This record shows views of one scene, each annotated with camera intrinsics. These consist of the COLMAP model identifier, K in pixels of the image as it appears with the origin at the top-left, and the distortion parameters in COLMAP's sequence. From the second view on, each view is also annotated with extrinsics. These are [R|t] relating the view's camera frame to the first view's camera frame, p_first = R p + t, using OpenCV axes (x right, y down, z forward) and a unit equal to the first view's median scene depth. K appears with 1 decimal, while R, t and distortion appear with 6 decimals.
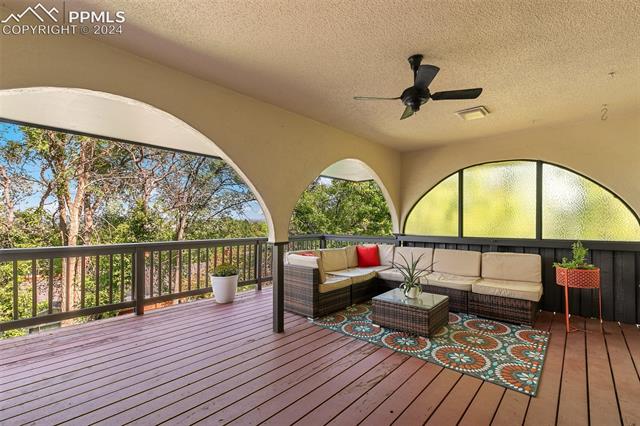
lens RADIAL K [[285.9, 0, 319.7], [0, 285.9, 215.4], [0, 0, 1]] dist [0.003480, 0.000149]
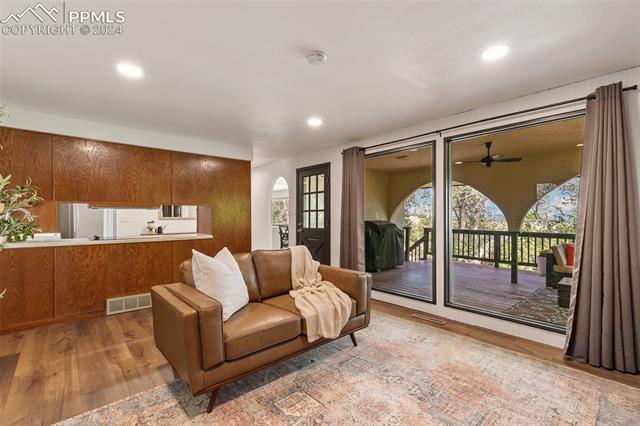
lens RADIAL K [[285.9, 0, 319.7], [0, 285.9, 215.4], [0, 0, 1]] dist [0.003480, 0.000149]
pose [[-0.106820, -0.007653, -0.994249, 1.430710], [0.009496, 0.999917, -0.008717, -0.001310], [0.994233, -0.010372, -0.106738, 0.000127]]
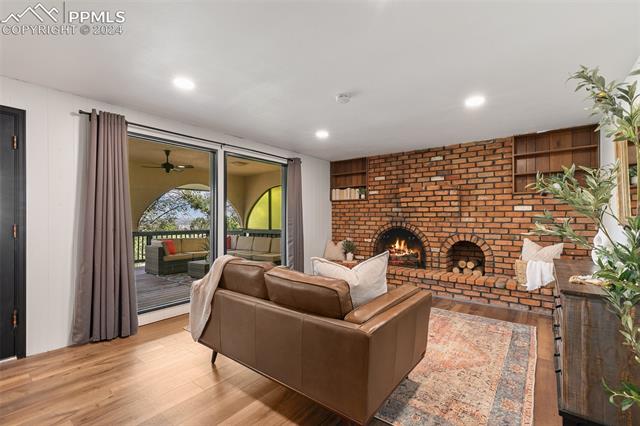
lens RADIAL K [[285.9, 0, 319.7], [0, 285.9, 215.4], [0, 0, 1]] dist [0.003480, 0.000149]
pose [[0.997649, -0.003511, 0.068435, 0.784434], [0.003448, 0.999994, 0.001033, -0.010279], [-0.068438, -0.000794, 0.997655, -0.773835]]
